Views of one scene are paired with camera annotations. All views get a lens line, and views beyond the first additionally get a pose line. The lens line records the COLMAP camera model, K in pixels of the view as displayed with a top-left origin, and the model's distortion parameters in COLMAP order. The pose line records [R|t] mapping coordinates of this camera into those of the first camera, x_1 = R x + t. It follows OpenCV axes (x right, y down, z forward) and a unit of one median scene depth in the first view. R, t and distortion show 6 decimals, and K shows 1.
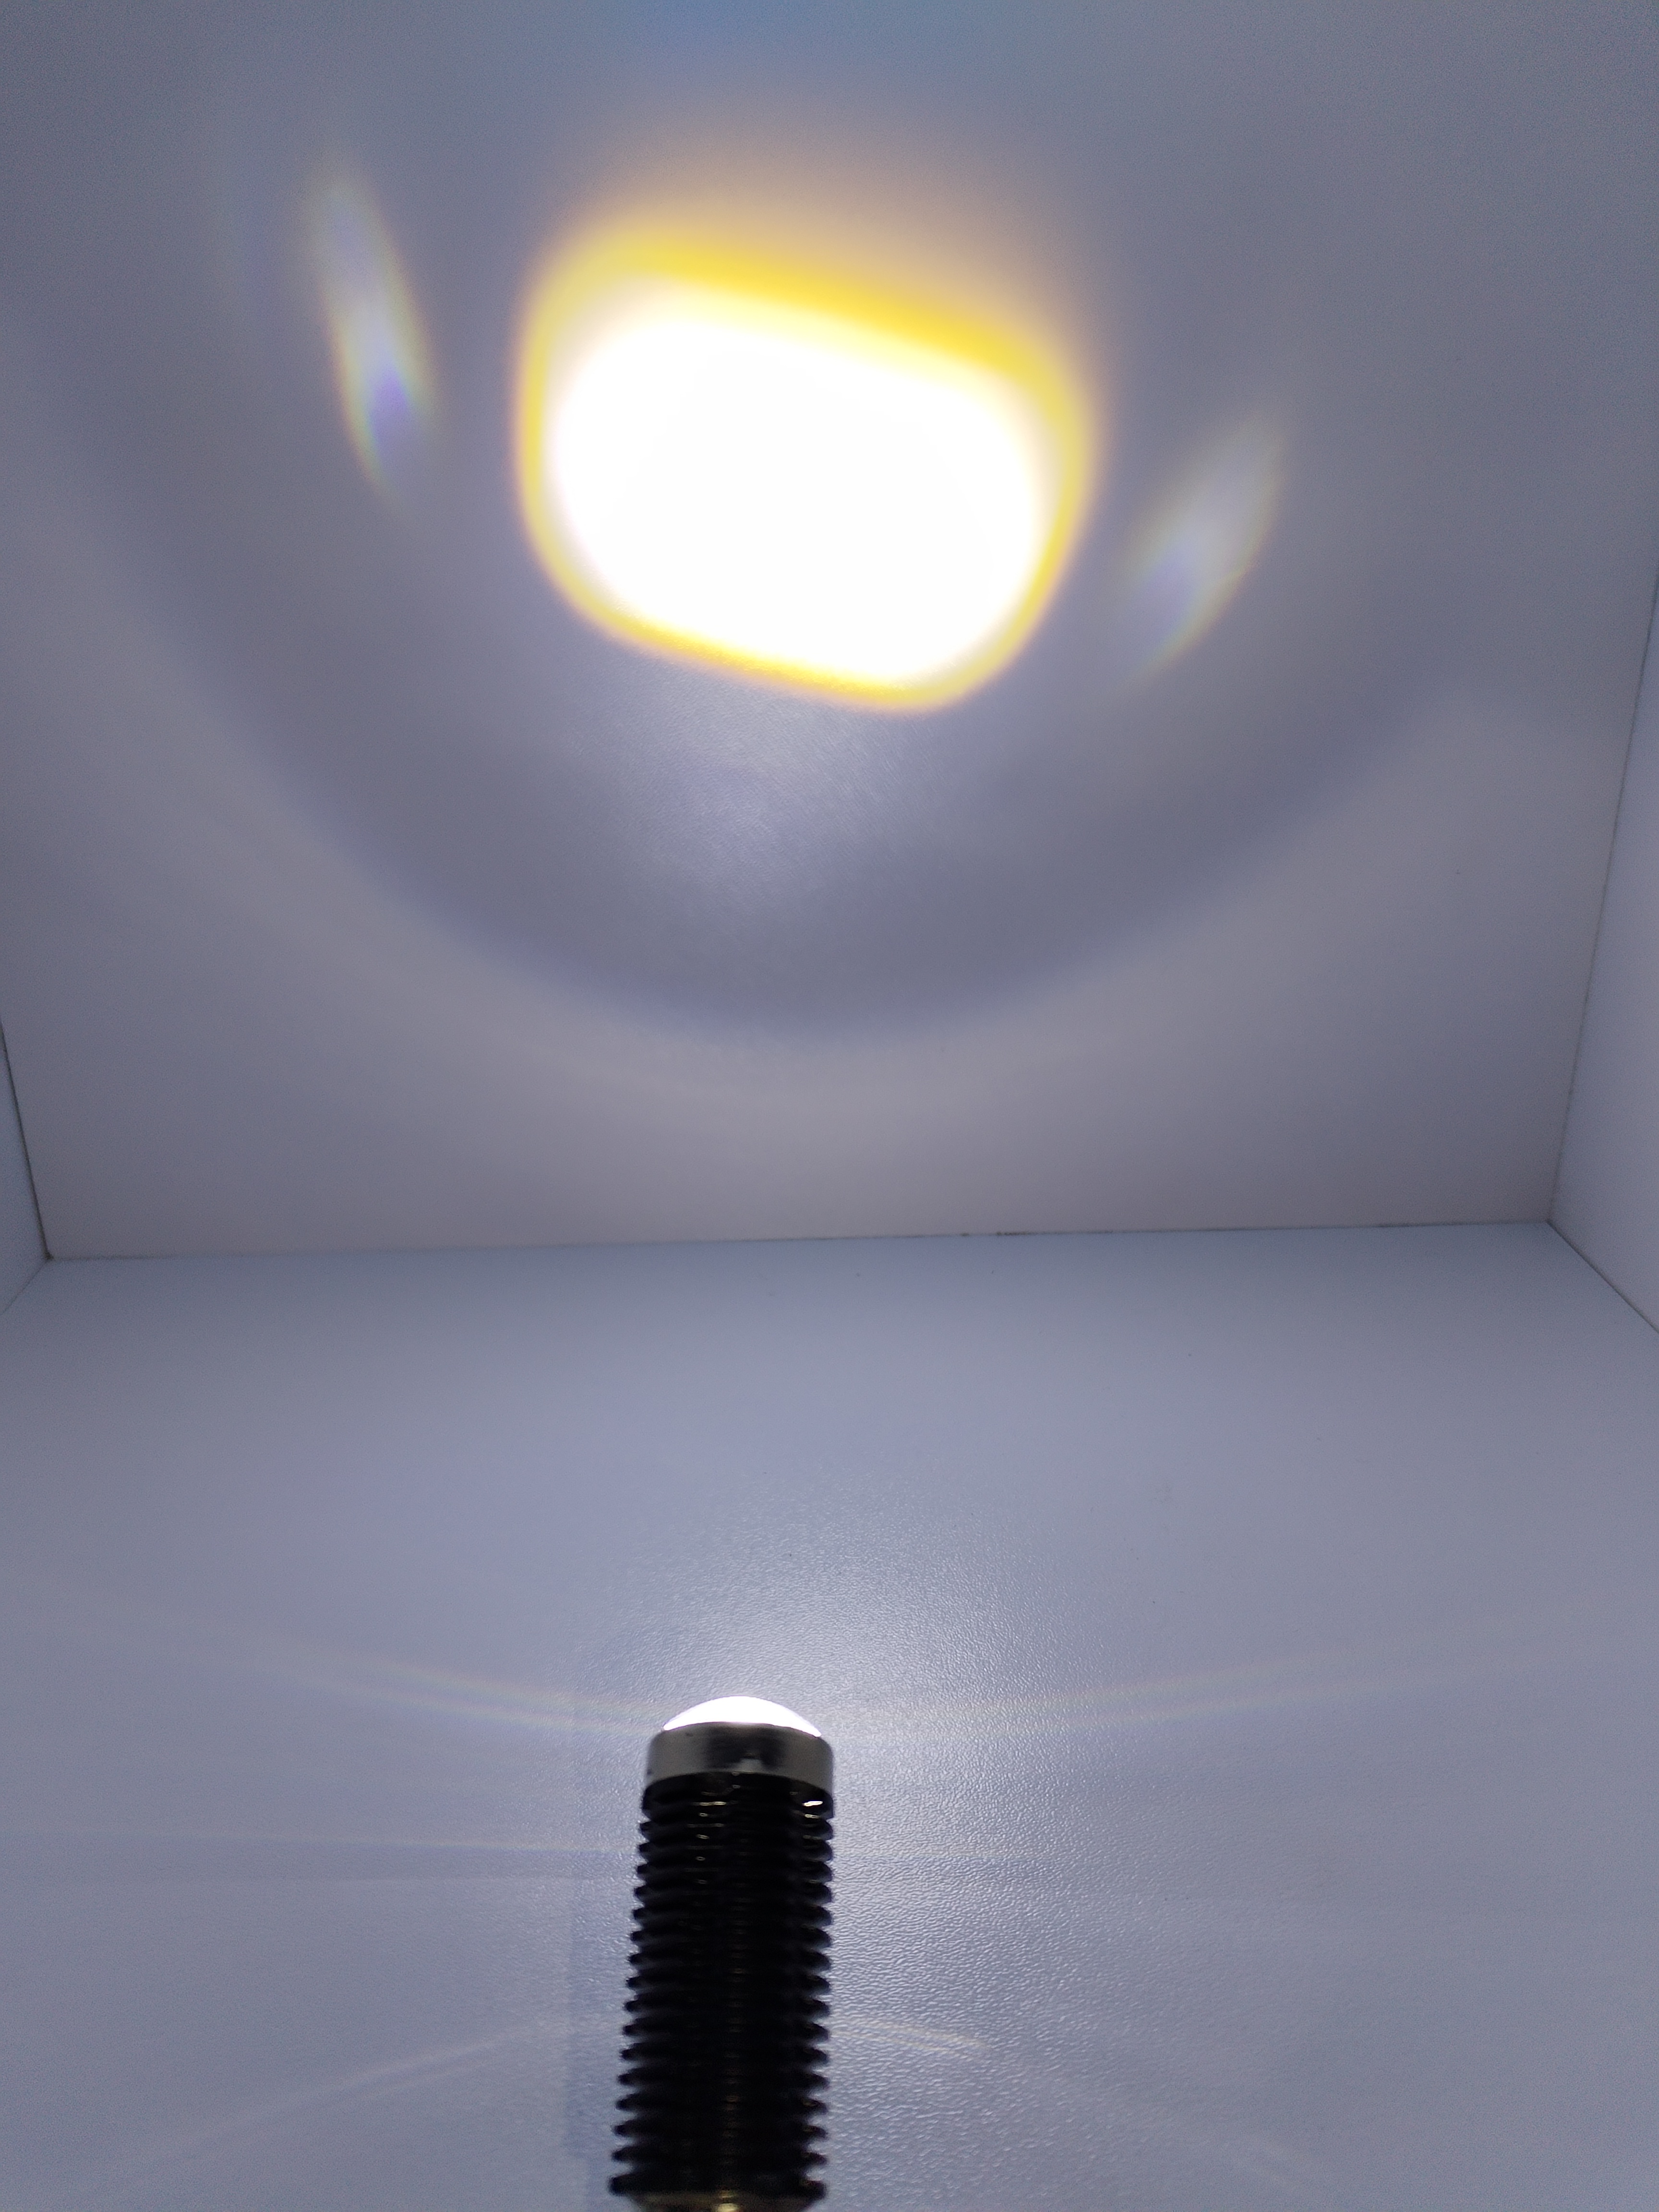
lens RADIAL K [[1673.4, 0, 829.5], [0, 1673.4, 1106.0], [0, 0, 1]] dist [0.542219, 0.000041]
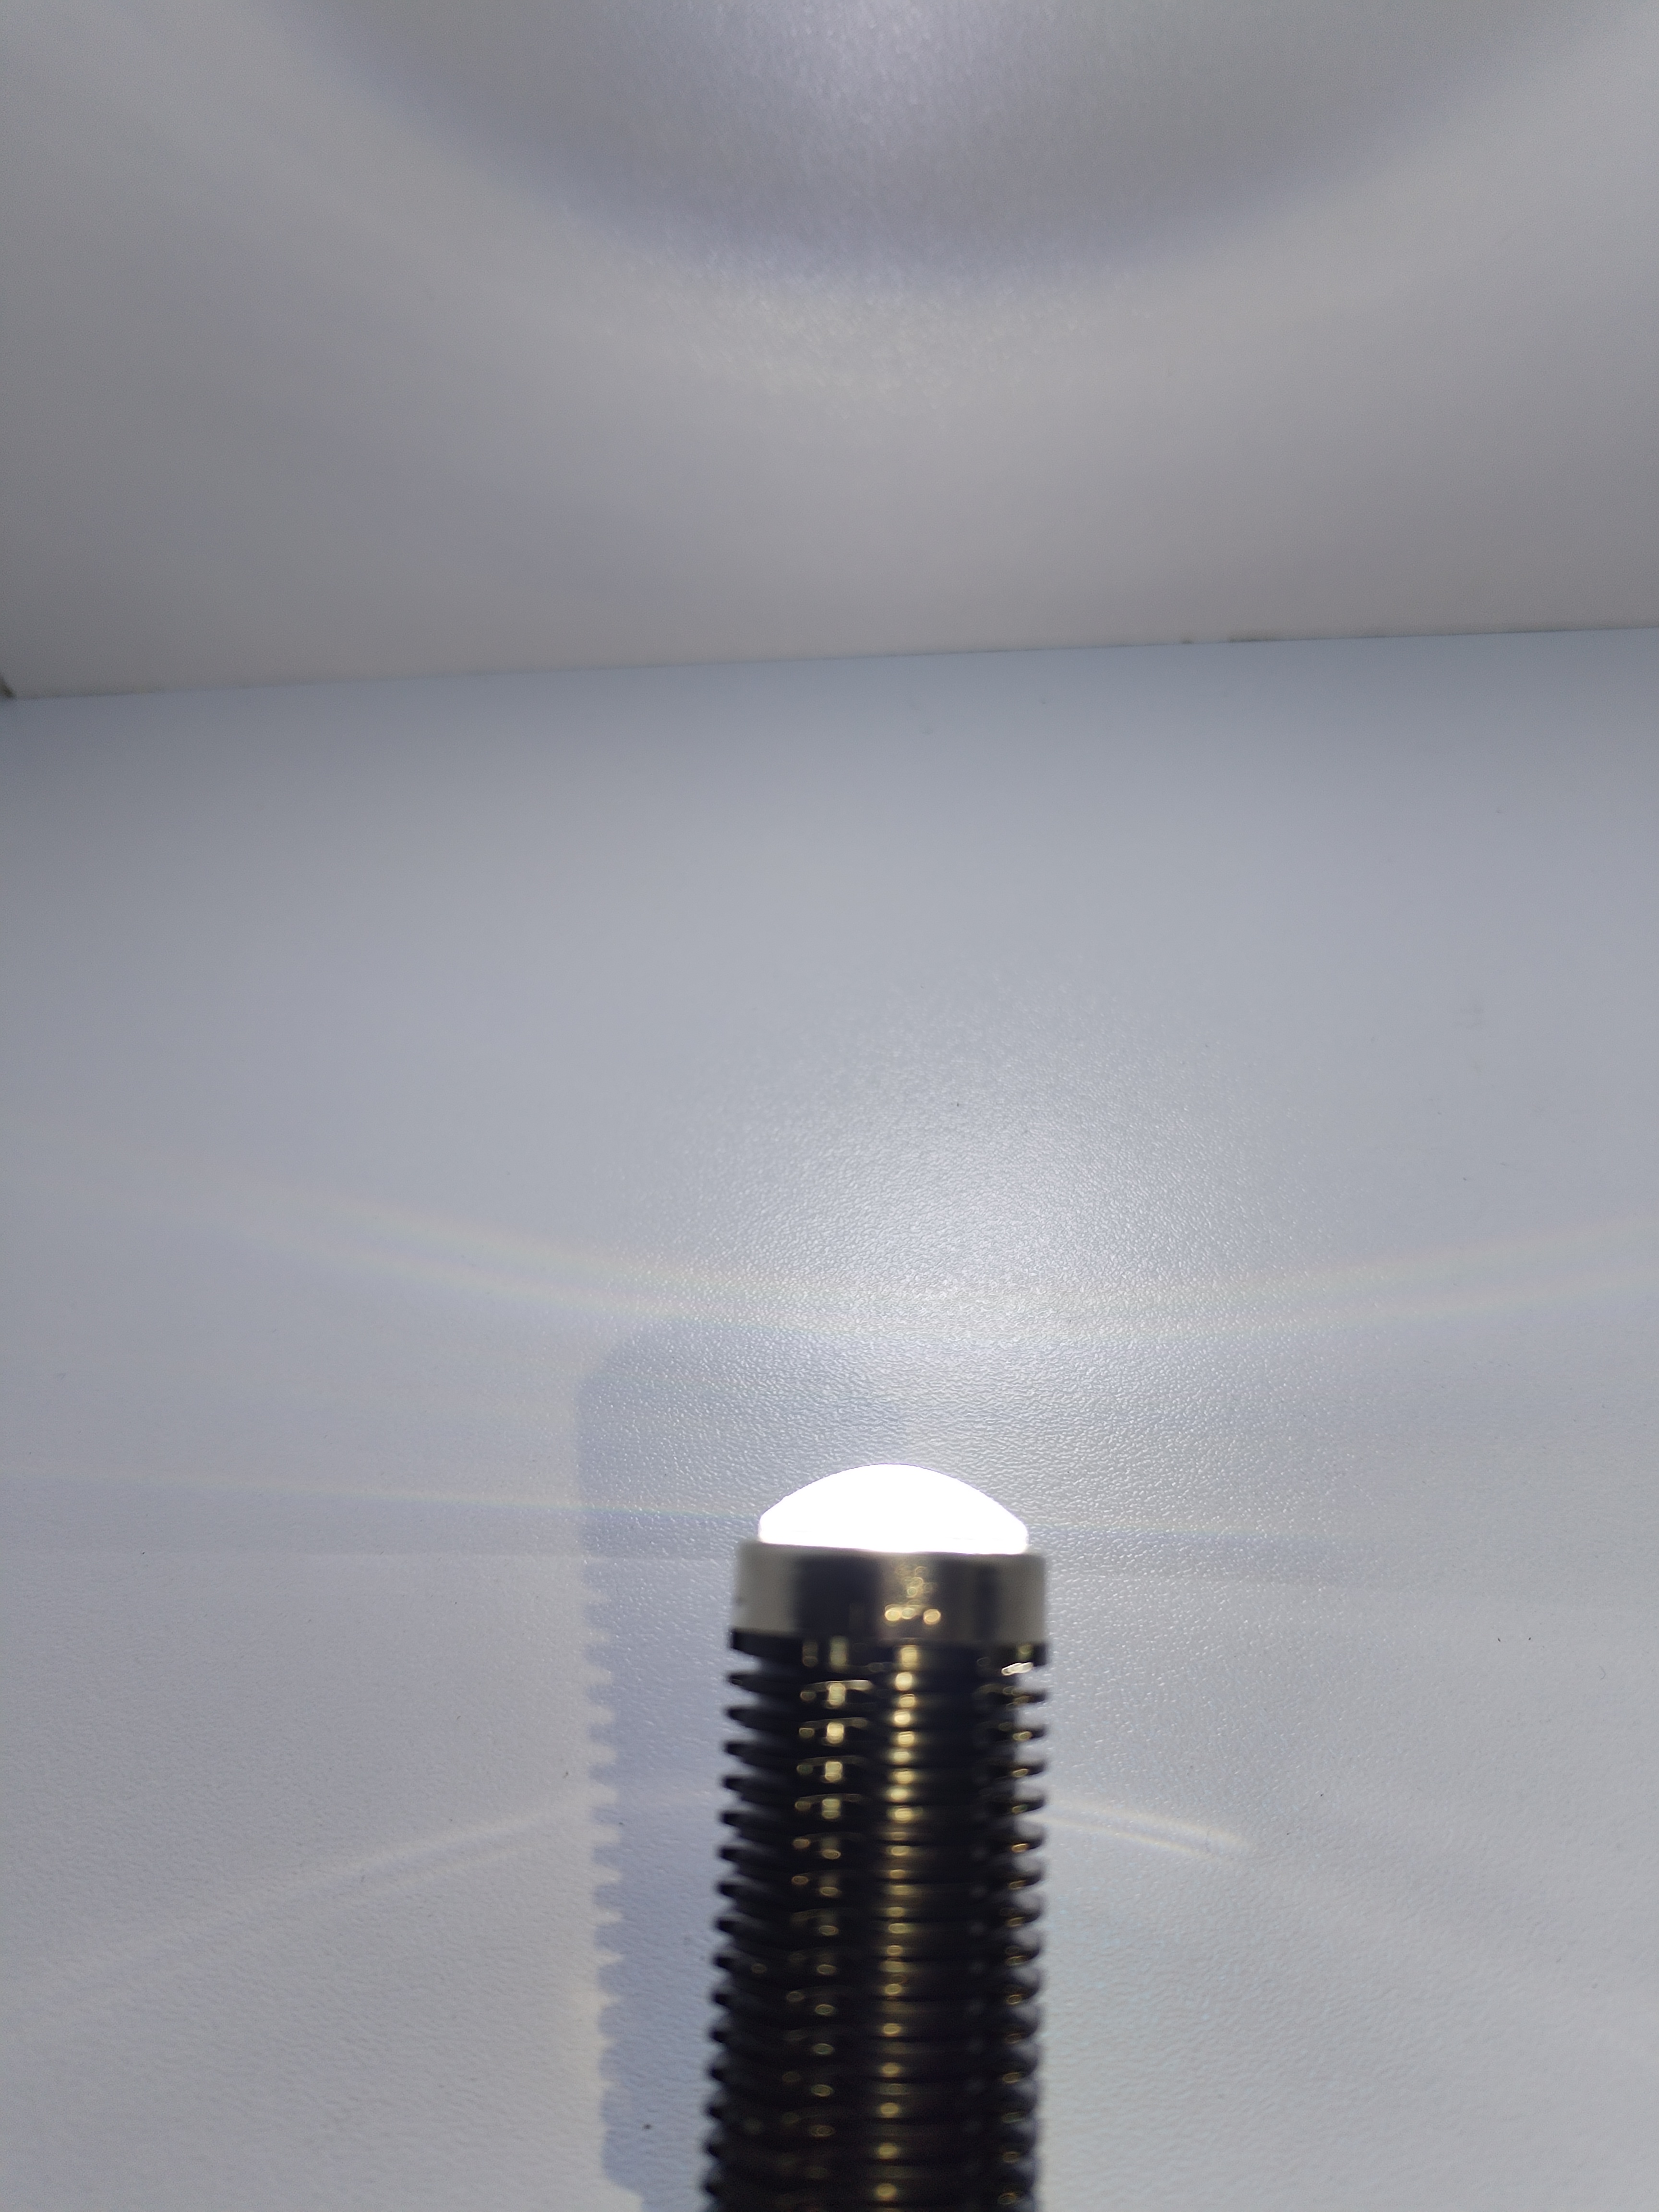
lens RADIAL K [[1673.7, 0, 829.5], [0, 1673.7, 1106.0], [0, 0, 1]] dist [0.040097, -0.257916]
pose [[0.996086, 0.008816, -0.087943, -0.014556], [0.022861, 0.935451, 0.352716, 0.005664], [0.085376, -0.353346, 0.931589, 0.324036]]
